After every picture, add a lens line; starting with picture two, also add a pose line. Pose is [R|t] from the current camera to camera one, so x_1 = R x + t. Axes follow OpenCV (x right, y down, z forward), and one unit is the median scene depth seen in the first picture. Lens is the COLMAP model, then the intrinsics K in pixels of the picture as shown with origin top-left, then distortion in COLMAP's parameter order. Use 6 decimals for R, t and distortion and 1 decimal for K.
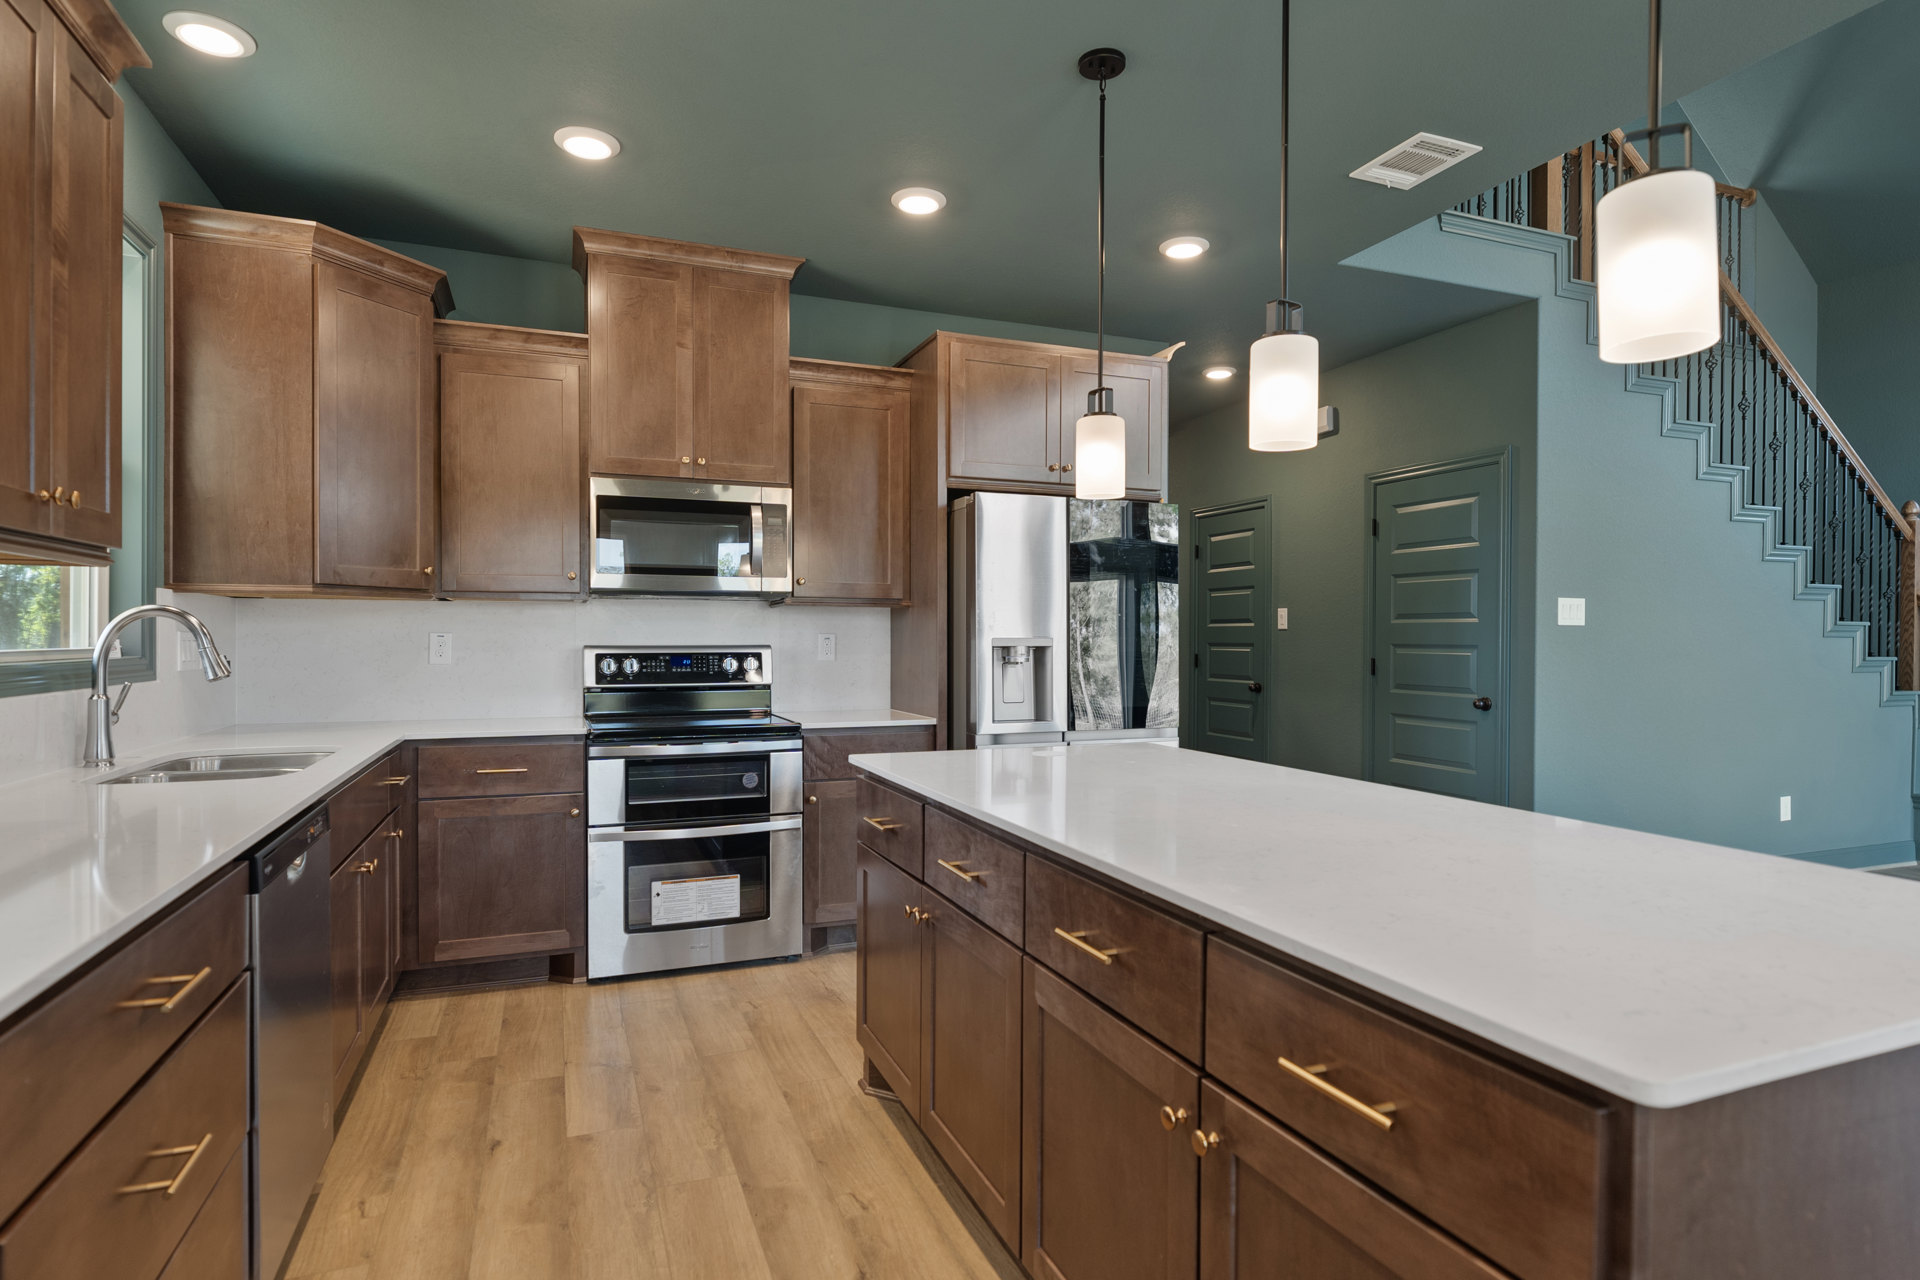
lens RADIAL K [[1014.7, 0, 960.0], [0, 1014.7, 640.0], [0, 0, 1]] dist [-0.009003, -0.000573]
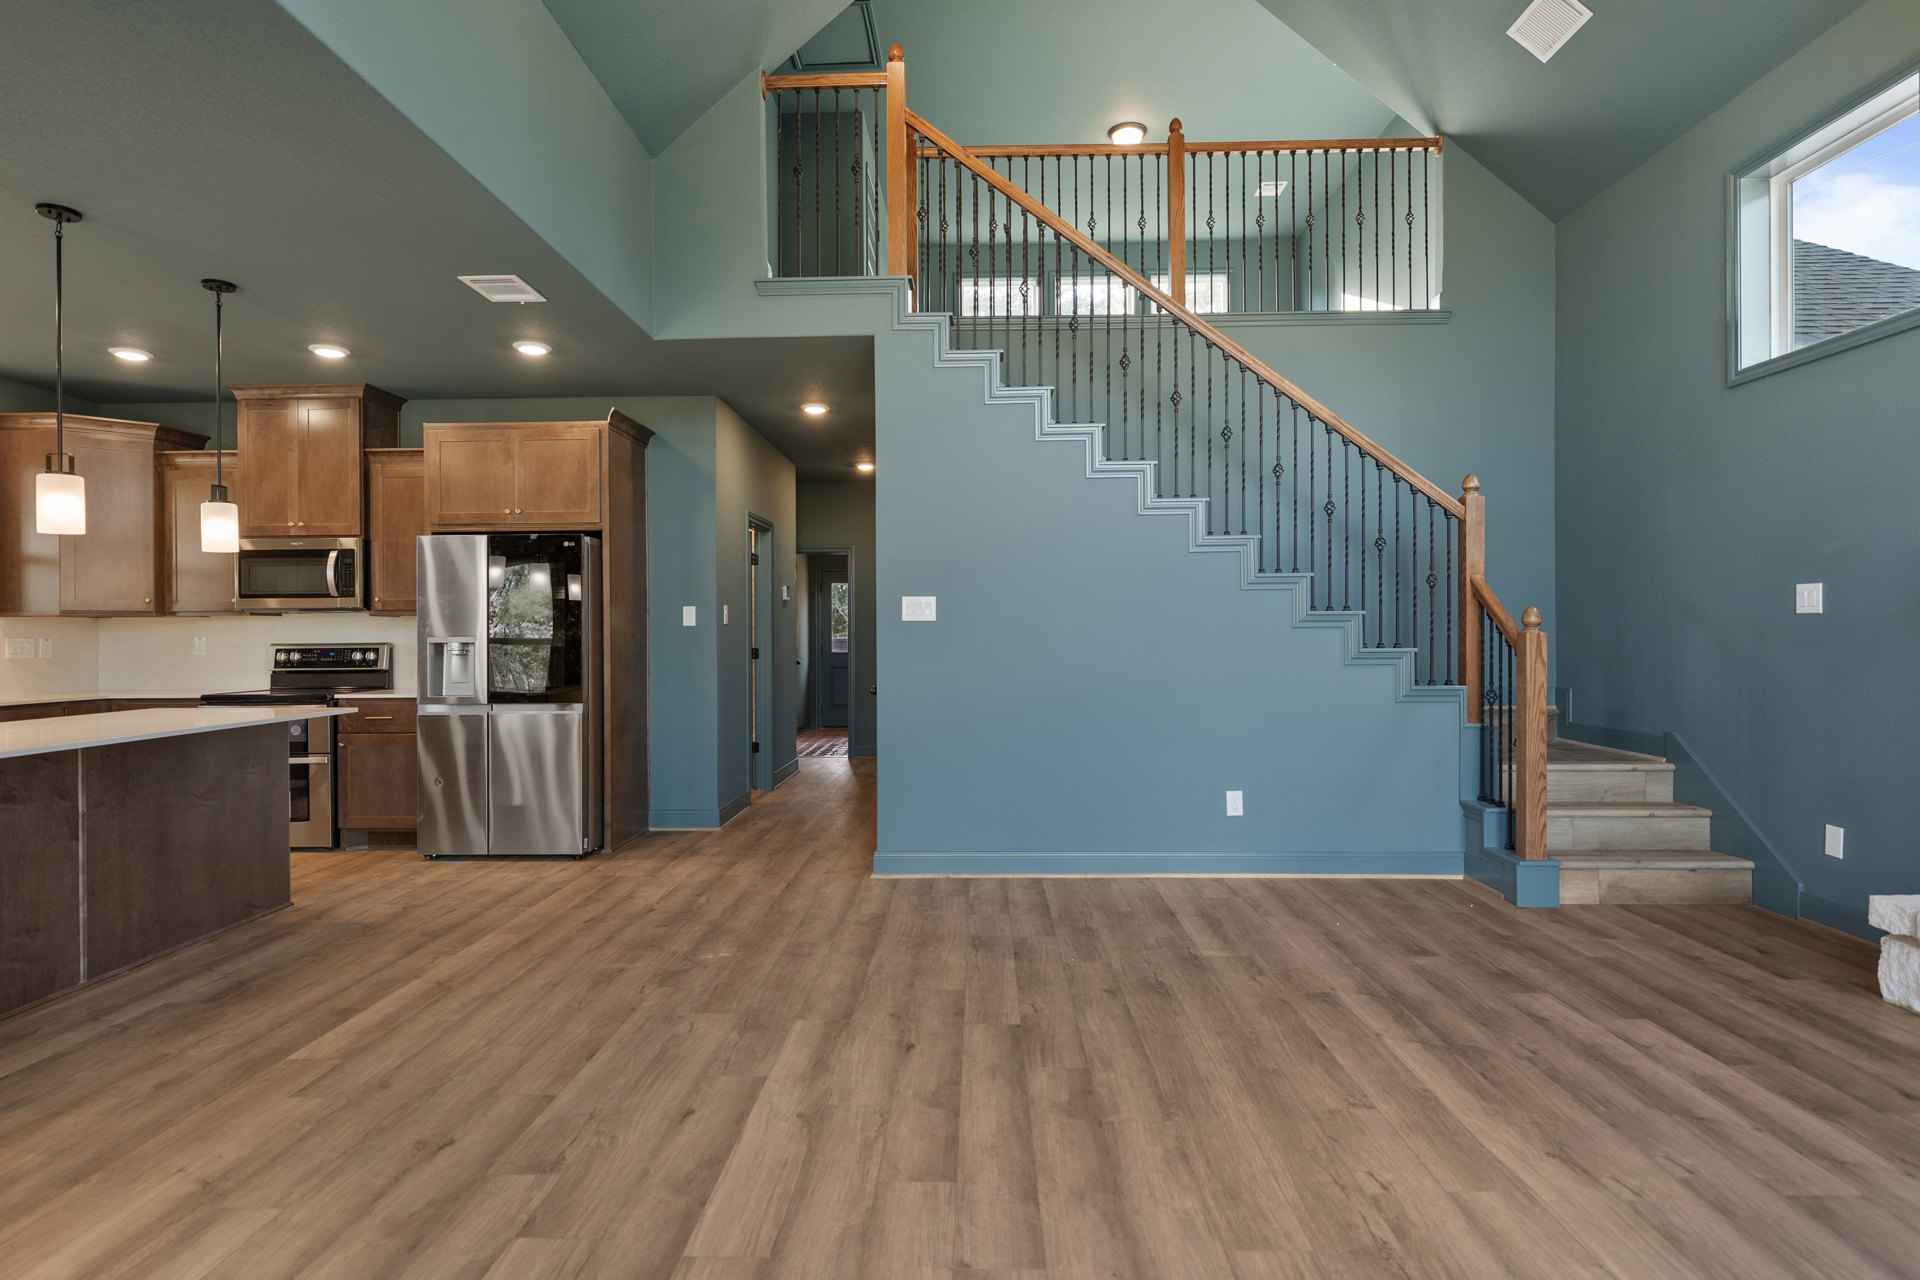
lens RADIAL K [[1001.4, 0, 954.2], [0, 1001.4, 634.9], [0, 0, 1]] dist [-0.004853, -0.000745]
pose [[0.919164, -0.008012, -0.393795, 1.265263], [0.008282, 0.999965, -0.001014, 0.002387], [0.393789, -0.002329, 0.919198, -0.006204]]
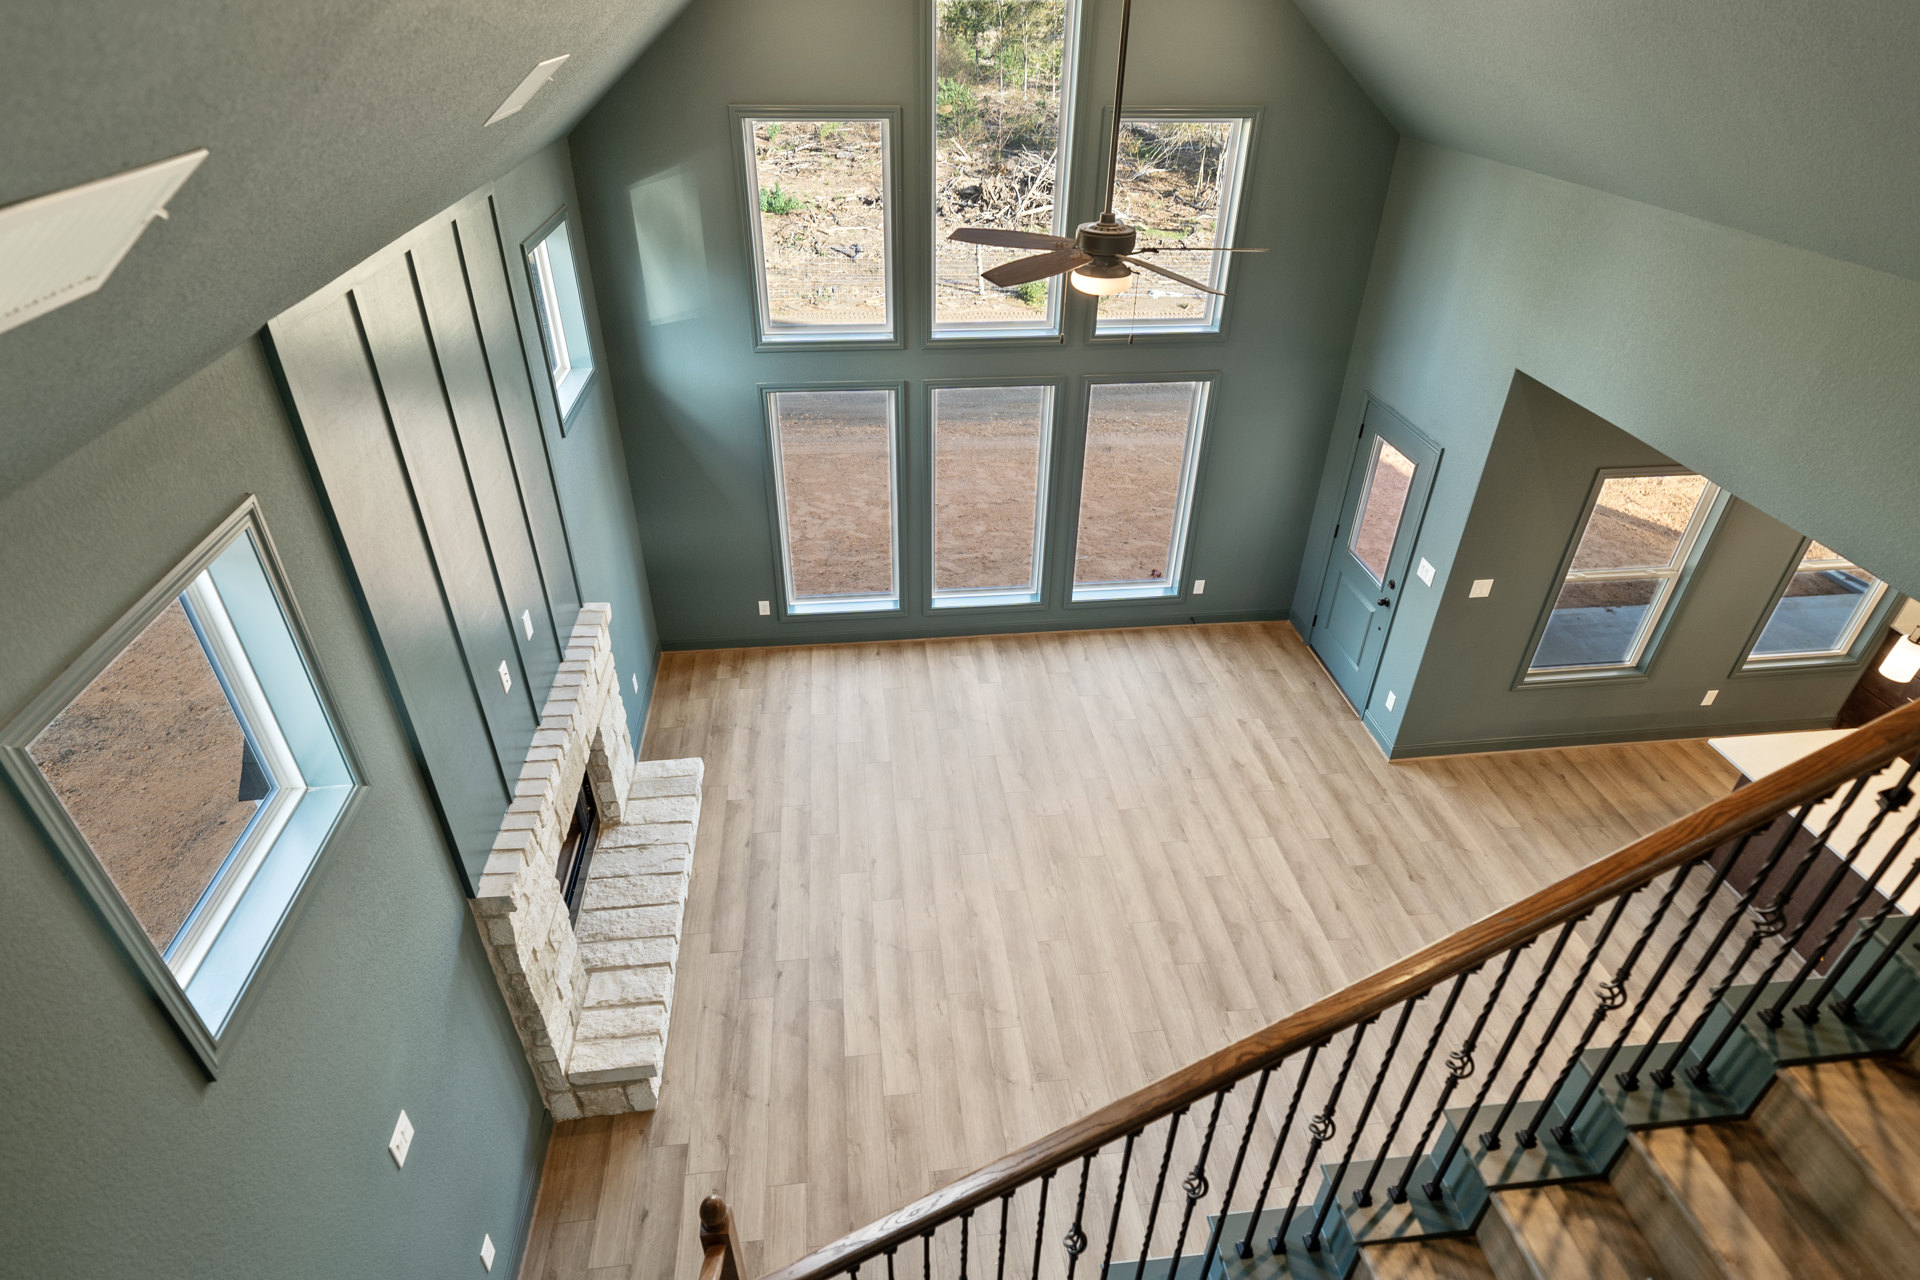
lens RADIAL K [[1003.3, 0, 959.0], [0, 1003.3, 634.2], [0, 0, 1]] dist [-0.004811, -0.000530]
pose [[-0.966251, -0.155470, 0.205396, 1.142590], [-0.016904, 0.833890, 0.551671, -0.832078], [-0.257046, 0.529581, -0.808376, 1.659349]]
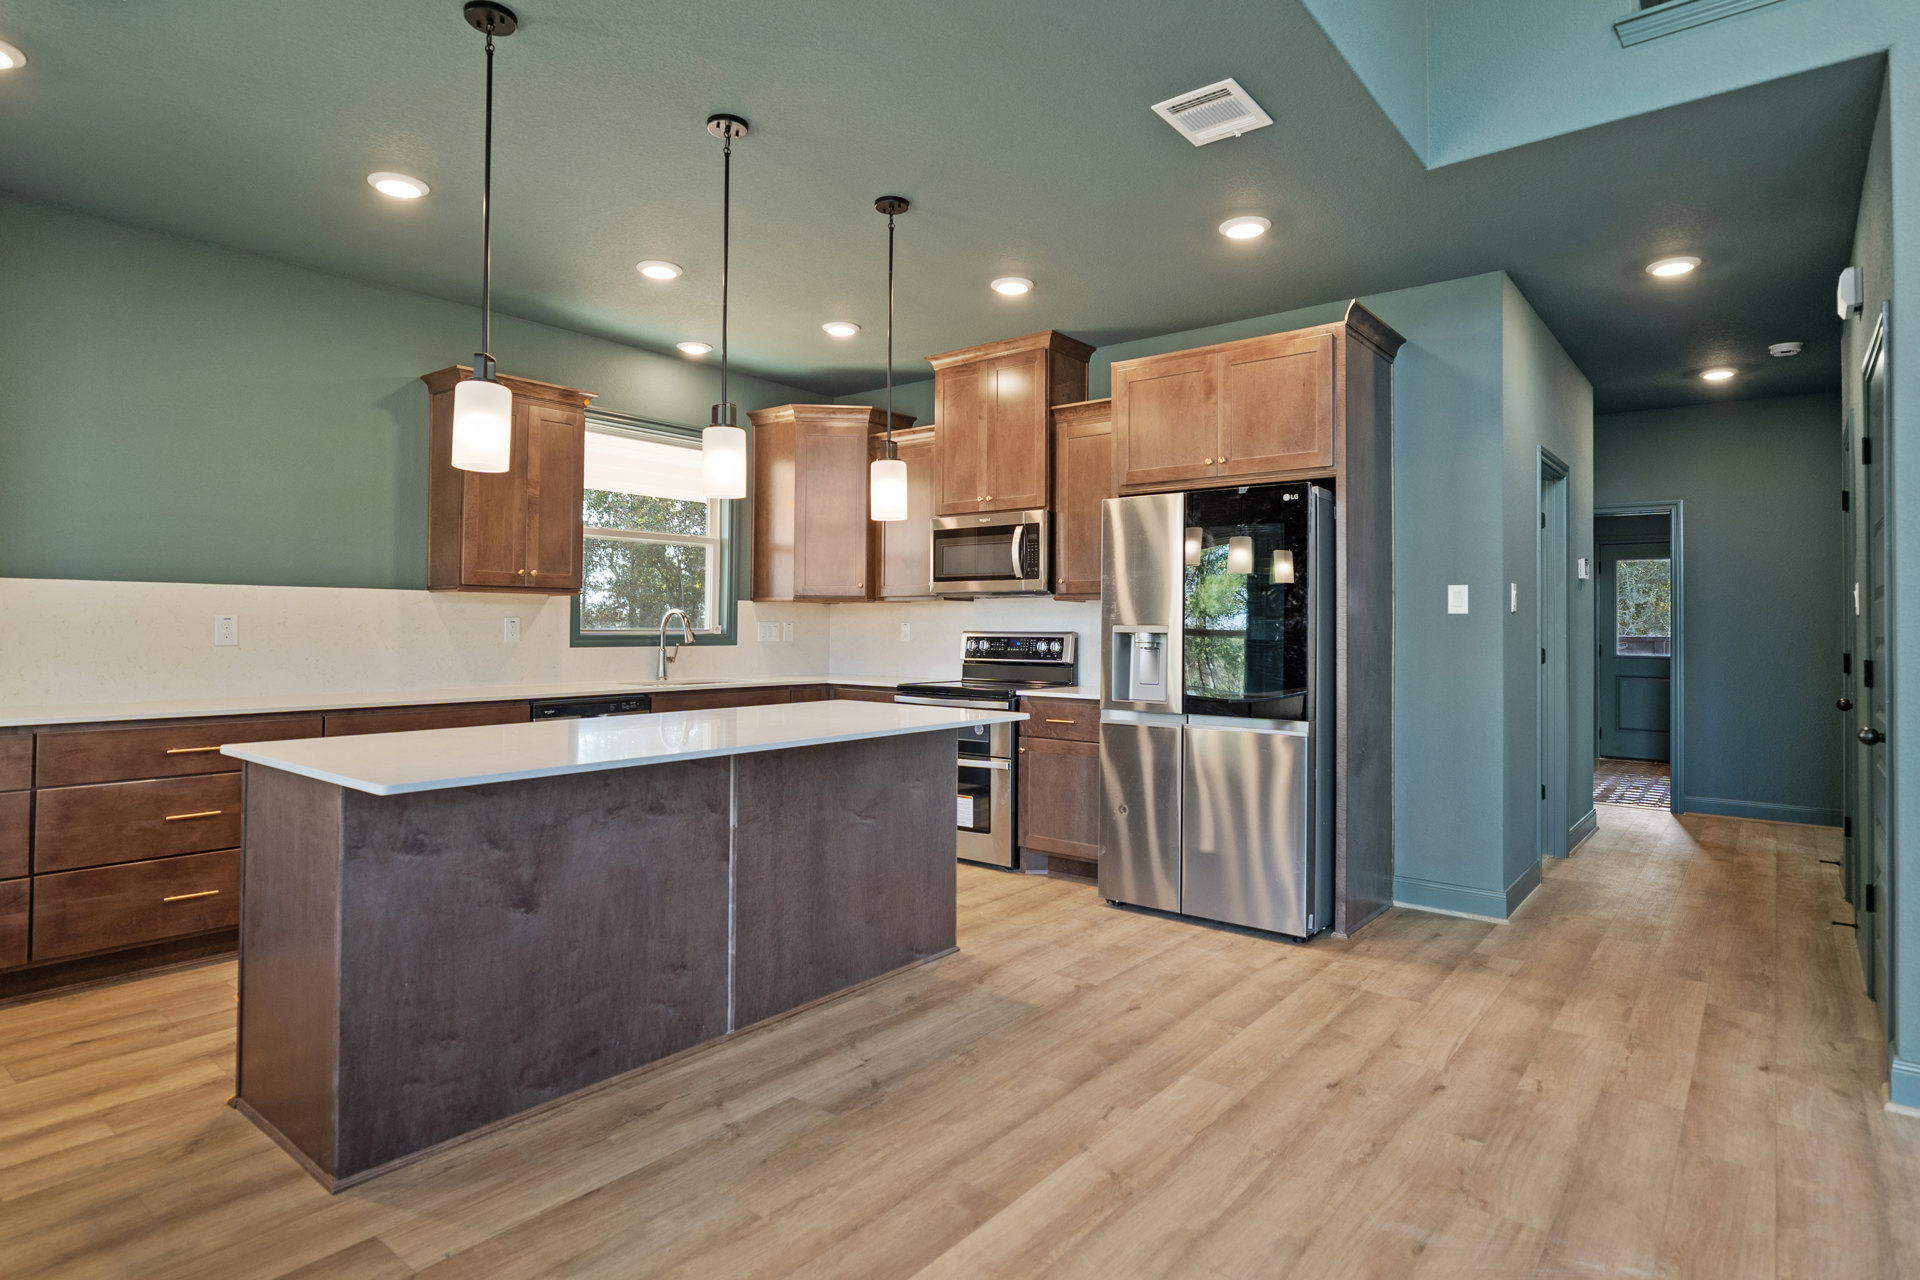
lens RADIAL K [[1023.9, 0, 946.9], [0, 1023.9, 606.6], [0, 0, 1]] dist [-0.003482, -0.000803]
pose [[0.489322, -0.016385, -0.871949, 0.941542], [-0.007271, 0.999712, -0.022866, 0.004549], [0.872073, 0.017529, 0.489062, 0.270586]]
